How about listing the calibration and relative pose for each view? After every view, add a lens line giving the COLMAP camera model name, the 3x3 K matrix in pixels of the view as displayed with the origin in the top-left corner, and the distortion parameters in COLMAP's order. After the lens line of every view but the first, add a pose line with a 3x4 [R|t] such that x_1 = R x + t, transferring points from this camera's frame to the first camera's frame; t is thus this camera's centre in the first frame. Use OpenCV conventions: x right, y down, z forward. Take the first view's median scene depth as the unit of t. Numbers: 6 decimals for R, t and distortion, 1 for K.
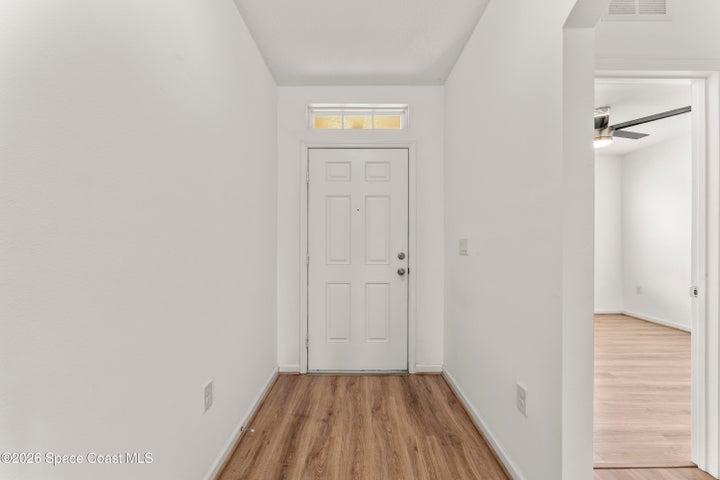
lens RADIAL K [[287.4, 0, 360.0], [0, 287.4, 240.0], [0, 0, 1]] dist [-0.000999, -0.000171]
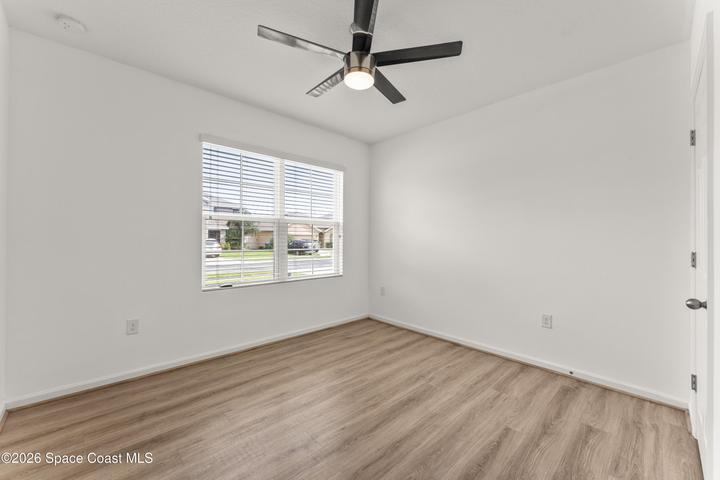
lens RADIAL K [[287.4, 0, 360.0], [0, 287.4, 240.0], [0, 0, 1]] dist [-0.000999, -0.000171]
pose [[0.732891, -0.000281, 0.680346, 0.520673], [-0.009139, 0.999906, 0.010258, -0.002153], [-0.680285, -0.013736, 0.732819, 0.676652]]
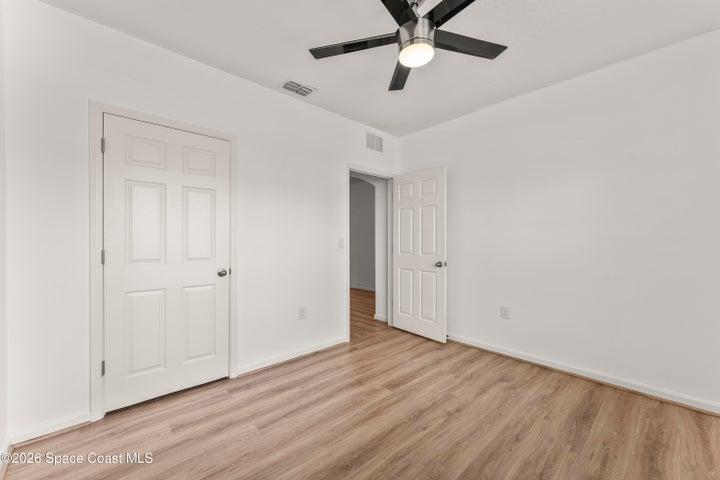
lens RADIAL K [[287.4, 0, 360.0], [0, 287.4, 240.0], [0, 0, 1]] dist [-0.000999, -0.000171]
pose [[-0.736444, -0.008059, -0.676451, 1.631667], [-0.000689, 0.999937, -0.011163, 0.010795], [0.676498, -0.007755, -0.736403, 1.687359]]
